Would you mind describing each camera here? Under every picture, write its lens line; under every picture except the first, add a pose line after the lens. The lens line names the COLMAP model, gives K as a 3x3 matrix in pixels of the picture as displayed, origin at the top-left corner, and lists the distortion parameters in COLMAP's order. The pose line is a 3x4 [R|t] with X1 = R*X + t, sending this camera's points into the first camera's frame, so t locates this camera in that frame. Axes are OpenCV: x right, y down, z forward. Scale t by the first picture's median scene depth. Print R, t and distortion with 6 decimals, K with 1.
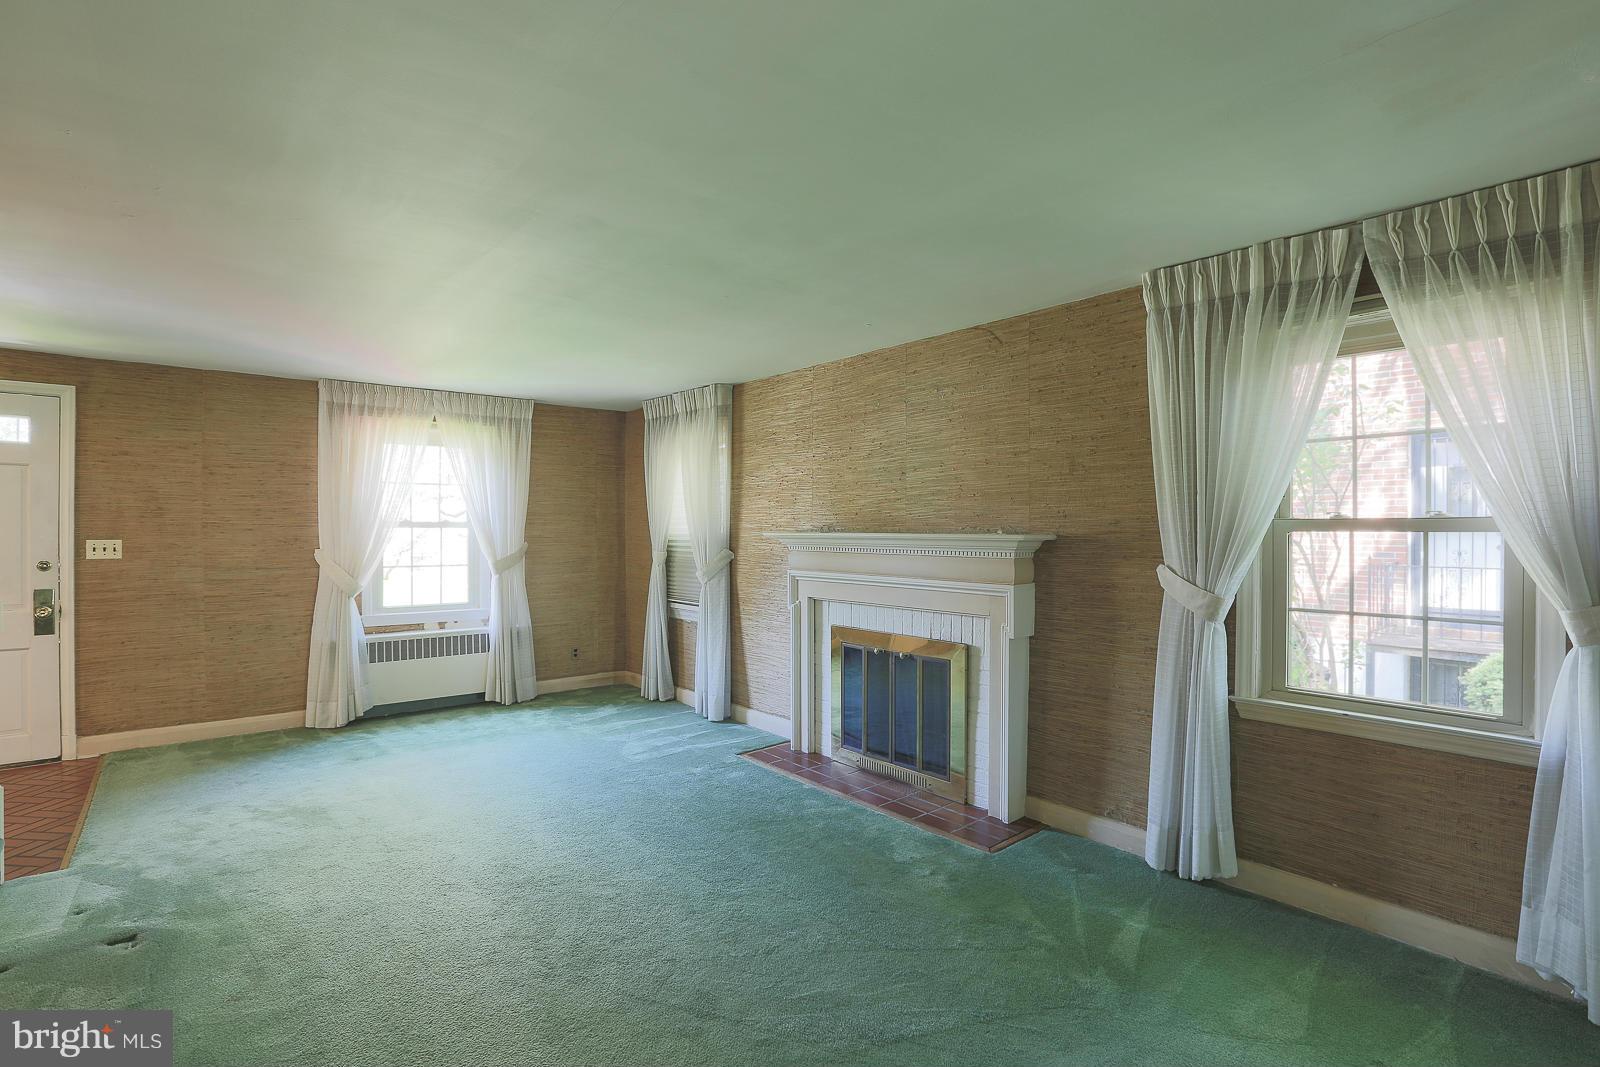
lens RADIAL K [[788.6, 0, 799.6], [0, 788.6, 536.5], [0, 0, 1]] dist [0.015208, 0.002437]
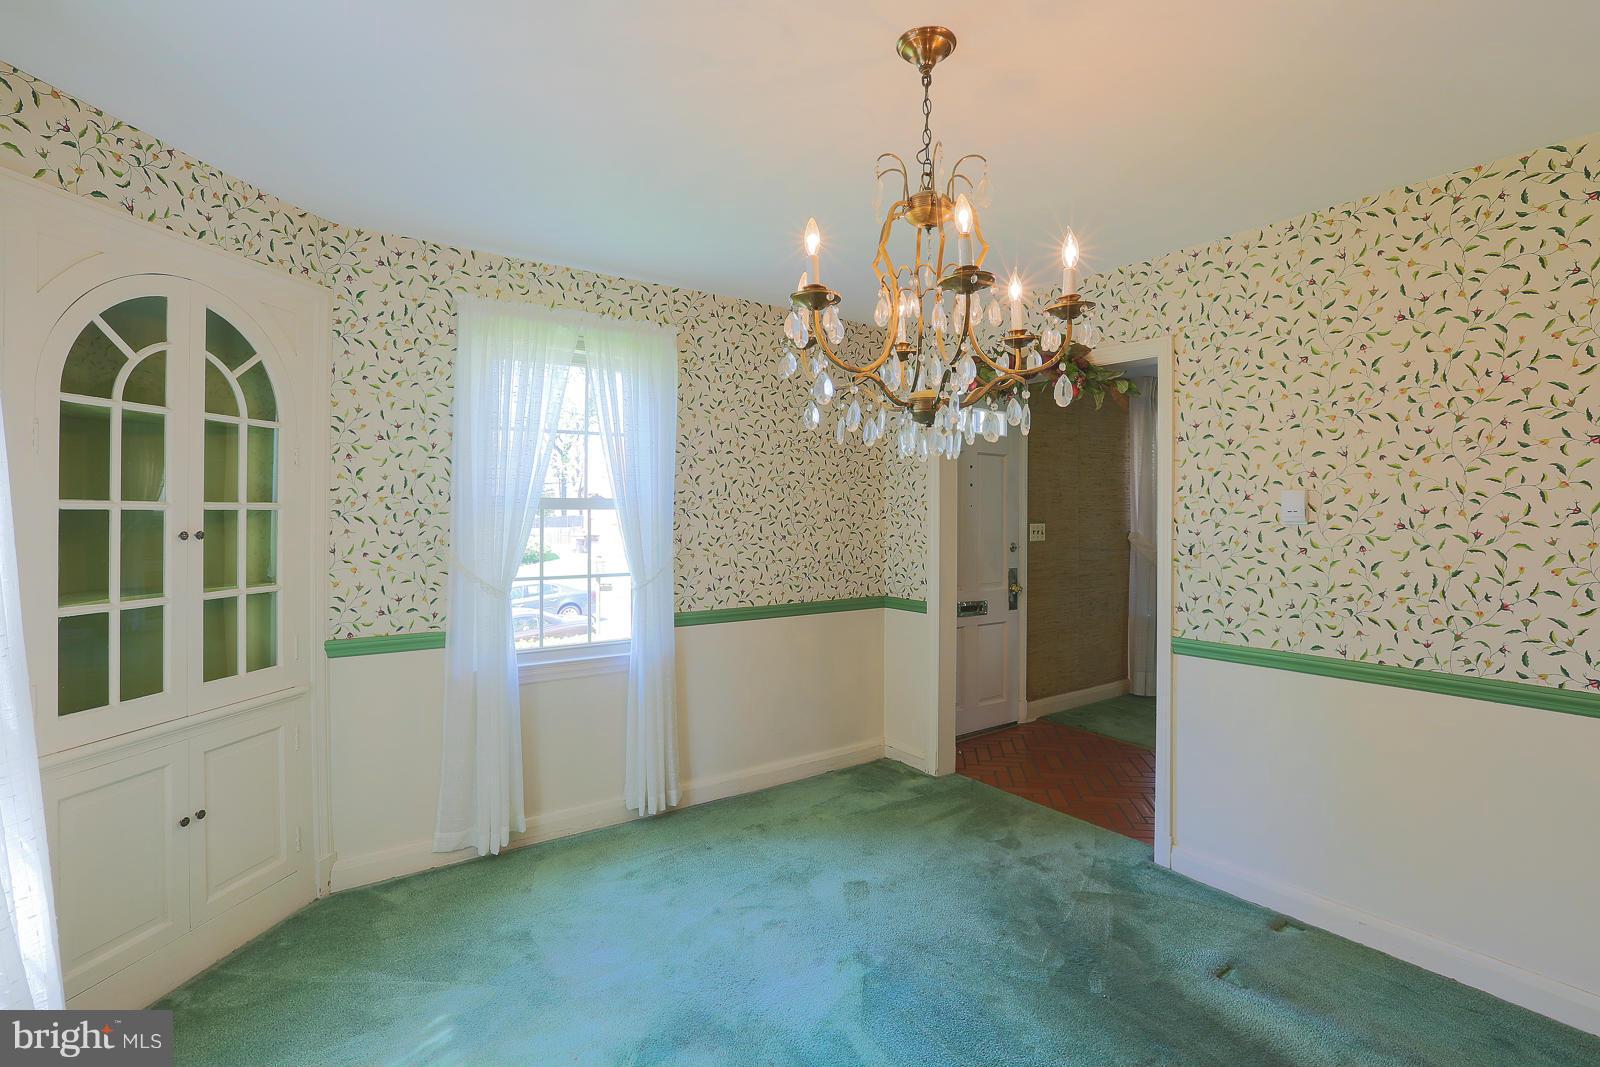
lens RADIAL K [[788.6, 0, 810.0], [0, 788.6, 521.0], [0, 0, 1]] dist [0.015208, 0.002437]
pose [[0.999846, 0.009475, -0.014781, -1.042462], [-0.009320, 0.999901, 0.010543, -0.007410], [0.014879, -0.010404, 0.999835, -0.083888]]
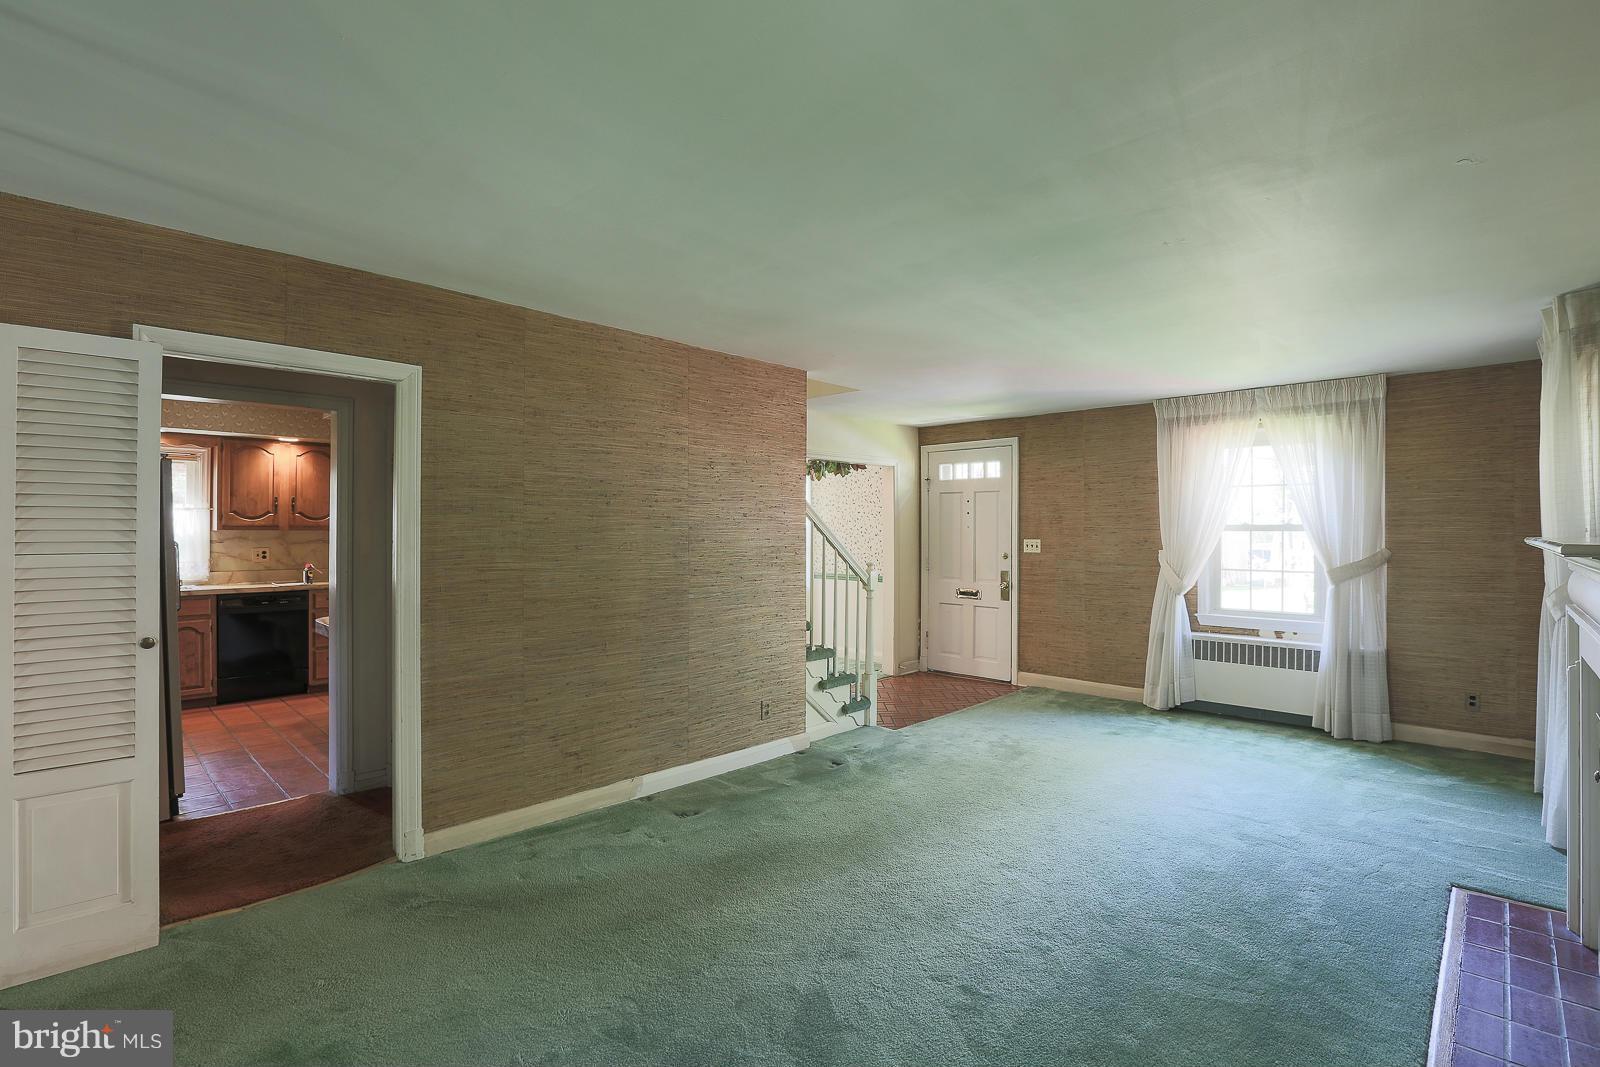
lens RADIAL K [[788.6, 0, 795.8], [0, 788.6, 528.9], [0, 0, 1]] dist [0.015208, 0.002437]
pose [[0.140351, -0.001173, -0.990101, 0.442415], [-0.008040, 0.999965, -0.002324, -0.007442], [0.990069, 0.008287, 0.140337, 0.330375]]
